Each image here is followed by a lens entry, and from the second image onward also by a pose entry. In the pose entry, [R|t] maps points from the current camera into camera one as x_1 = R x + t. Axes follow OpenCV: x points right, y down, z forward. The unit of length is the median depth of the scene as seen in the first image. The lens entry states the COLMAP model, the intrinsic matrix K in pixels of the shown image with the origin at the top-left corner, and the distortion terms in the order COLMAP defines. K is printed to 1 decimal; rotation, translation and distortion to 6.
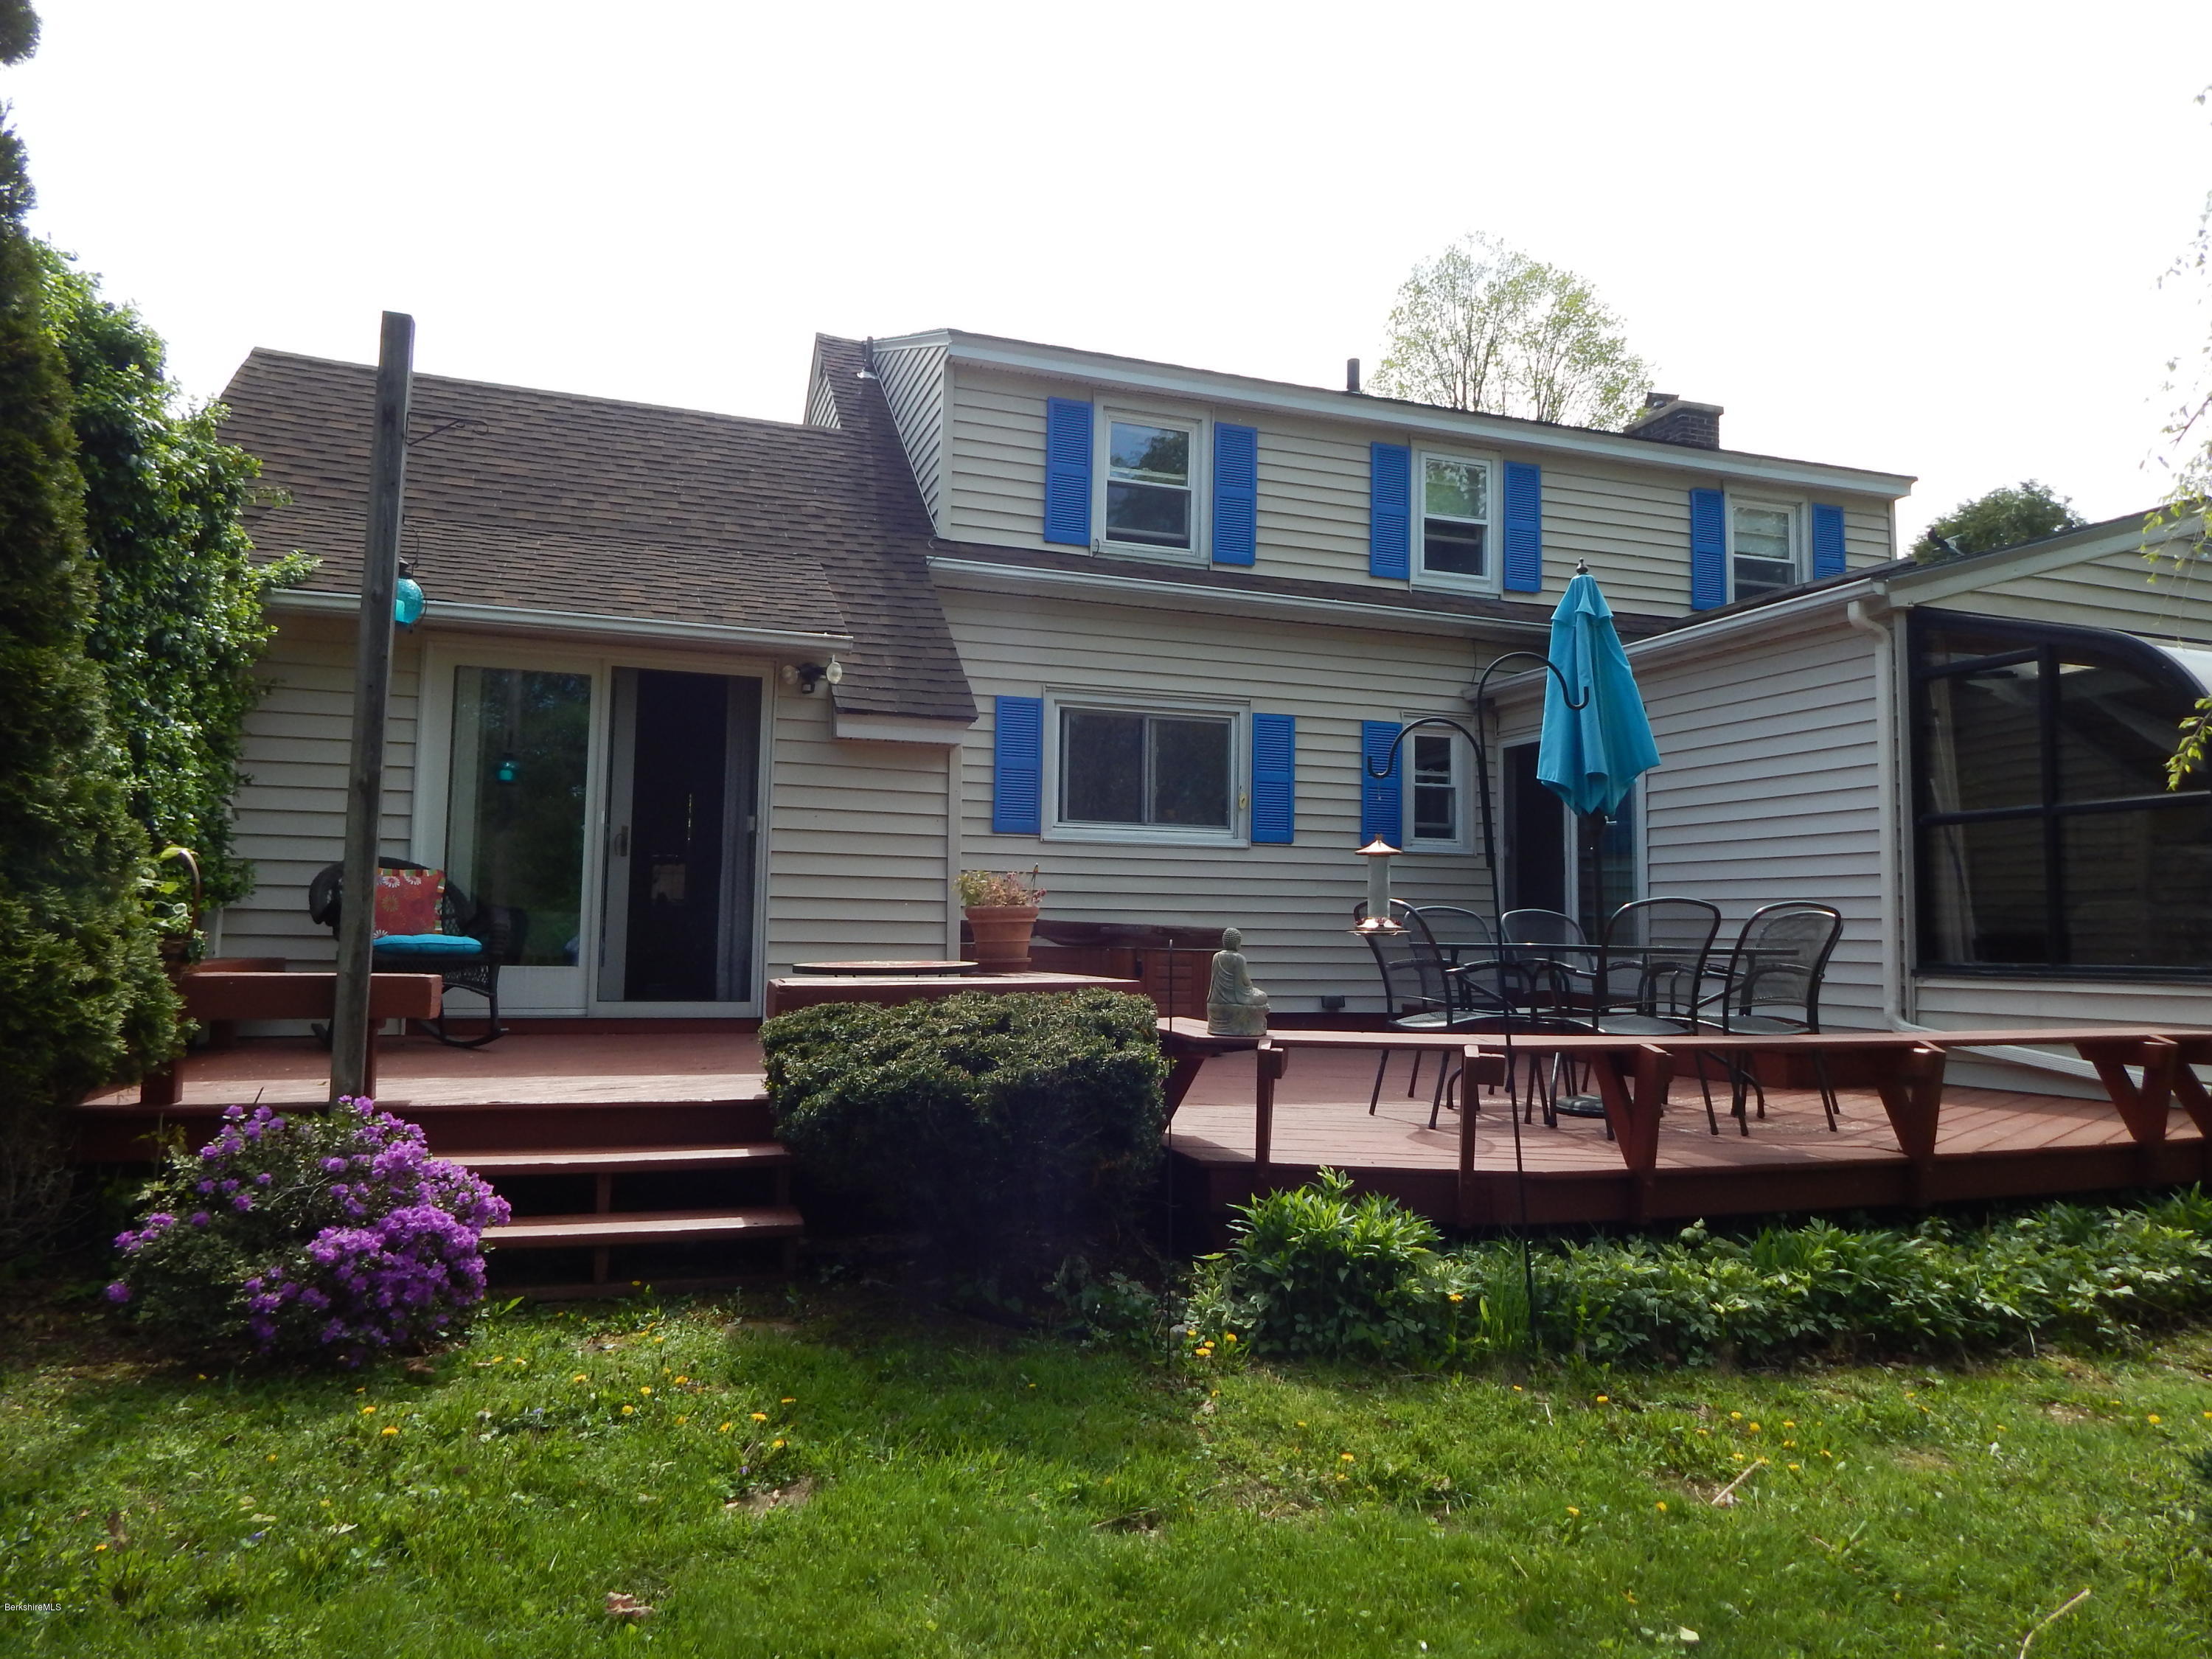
lens RADIAL K [[1453.8, 0, 1121.2], [0, 1453.8, 820.5], [0, 0, 1]] dist [-0.002954, 0.002278]
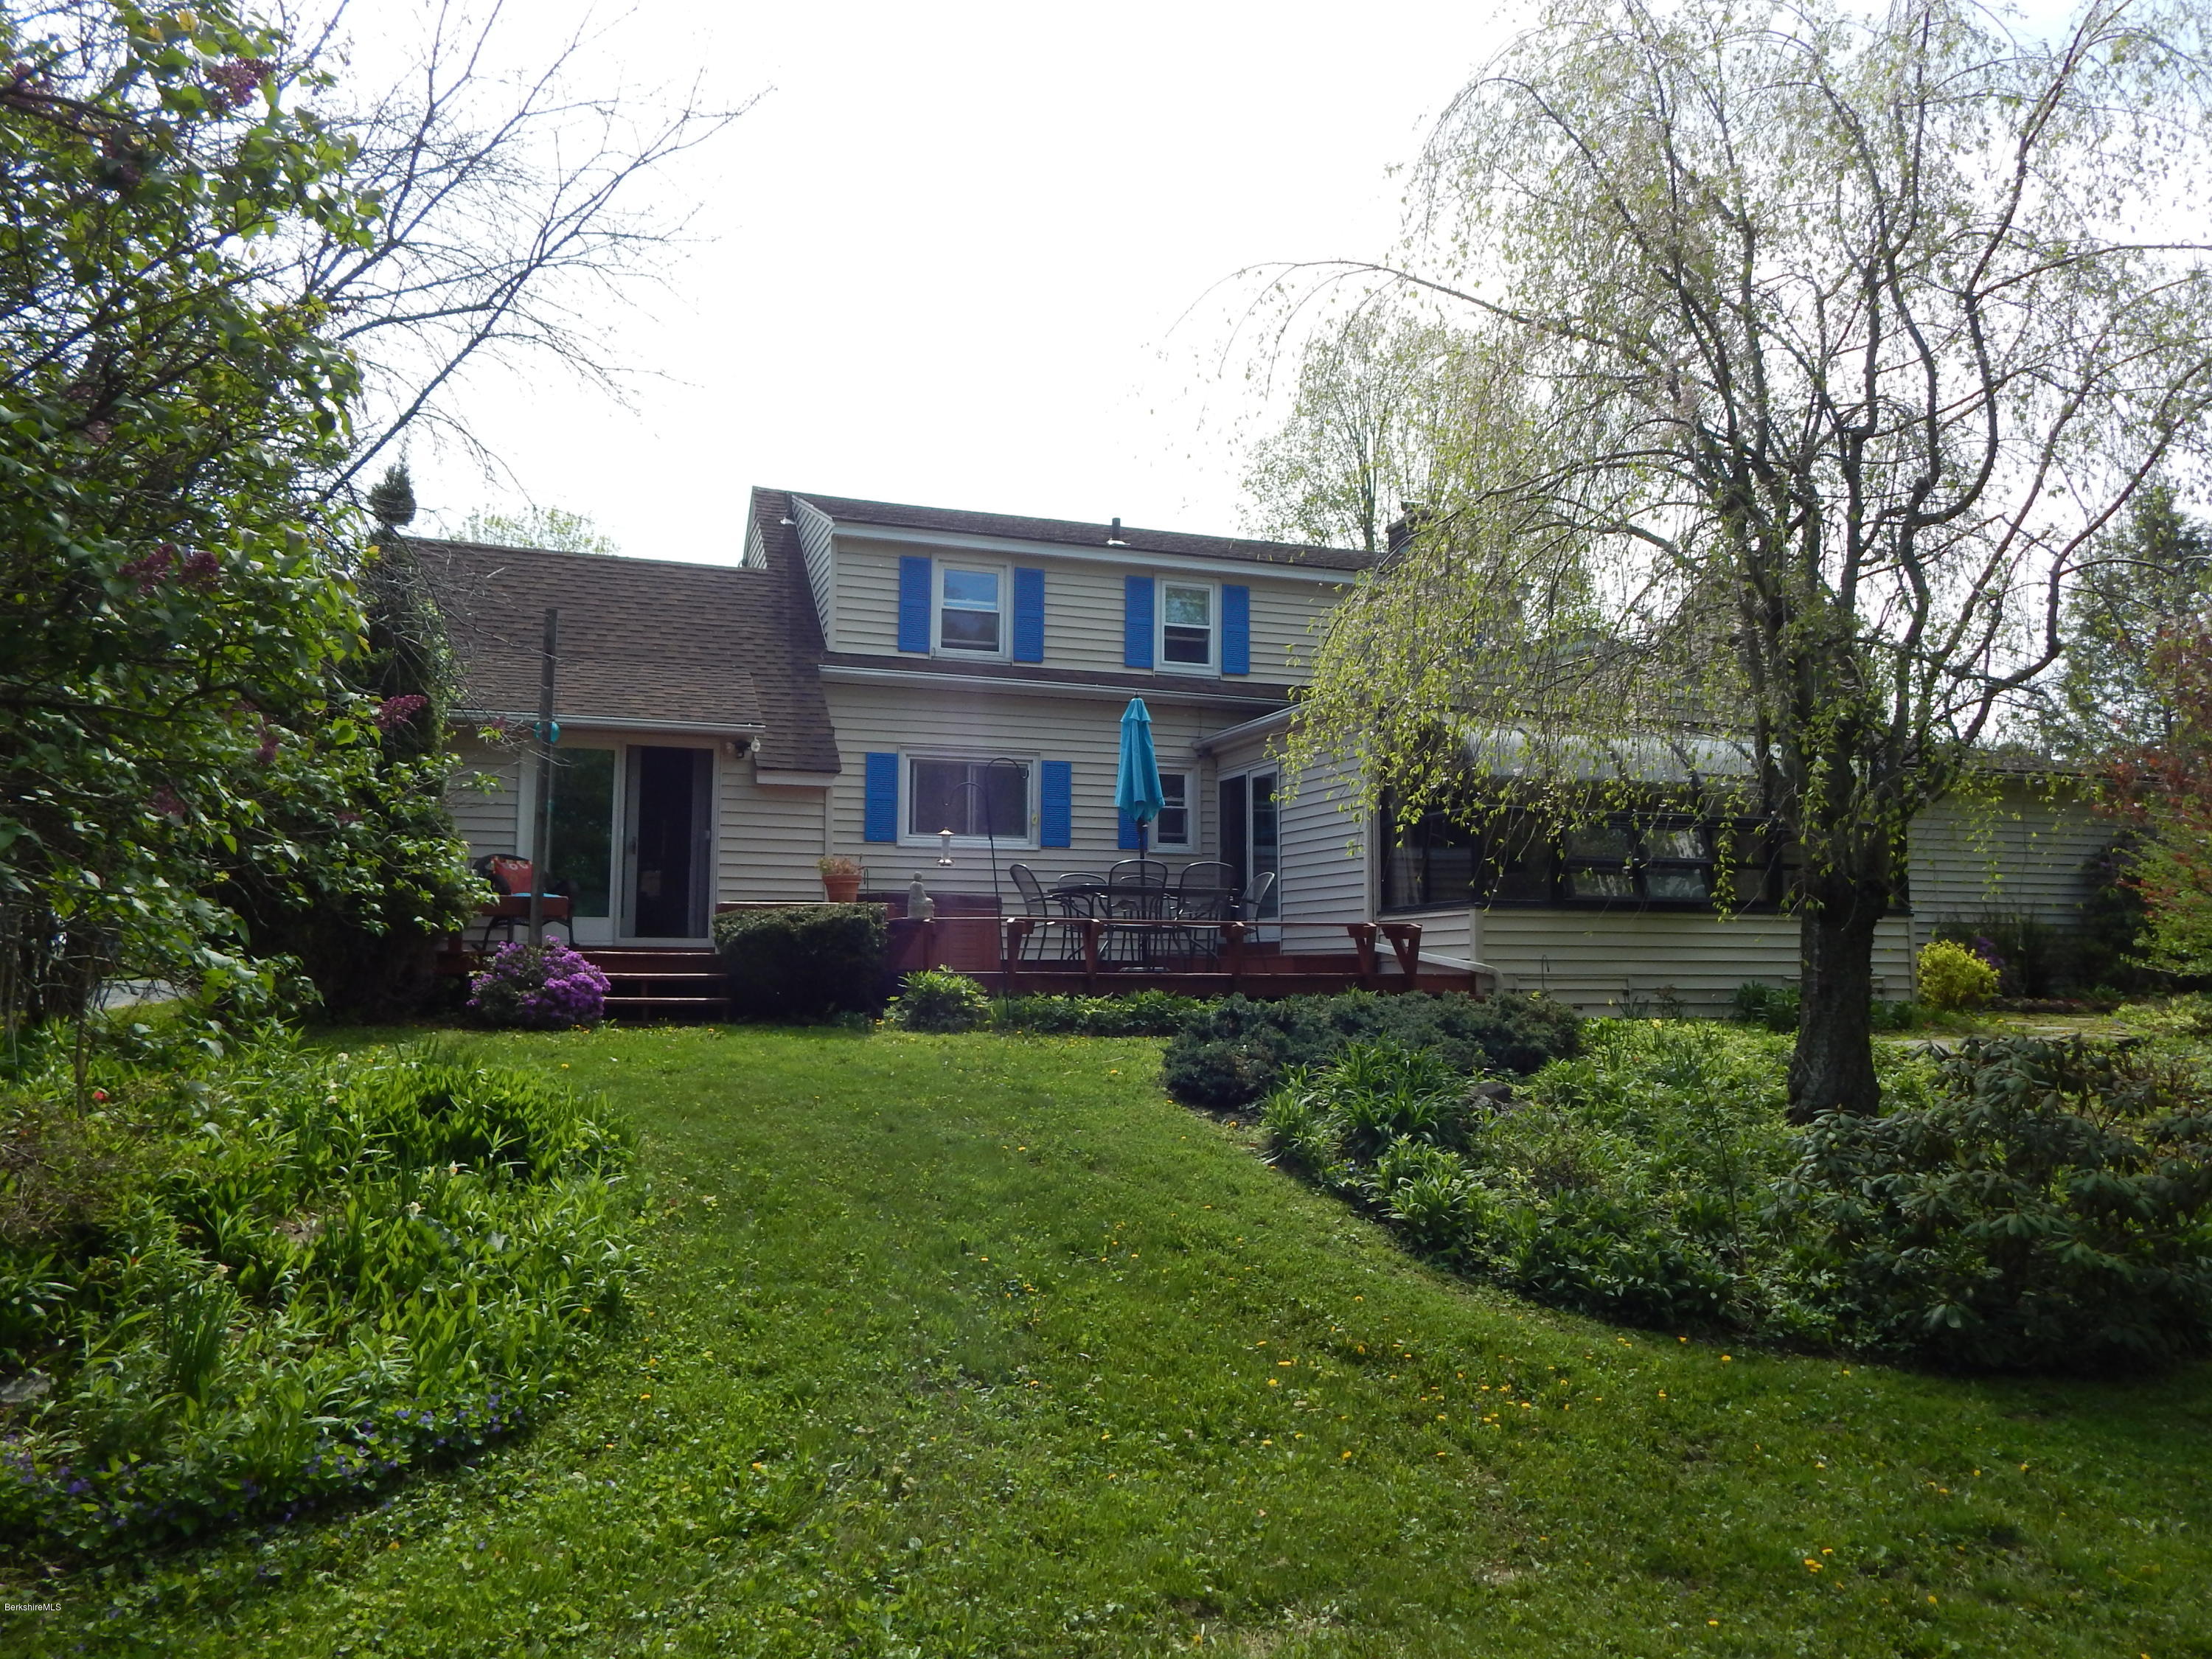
lens RADIAL K [[1585.9, 0, 1119.7], [0, 1585.9, 828.9], [0, 0, 1]] dist [-0.006828, 0.000864]
pose [[0.999927, -0.011657, 0.003182, 0.172534], [0.011694, 0.999864, -0.011638, 0.017341], [-0.003046, 0.011674, 0.999927, -0.666854]]
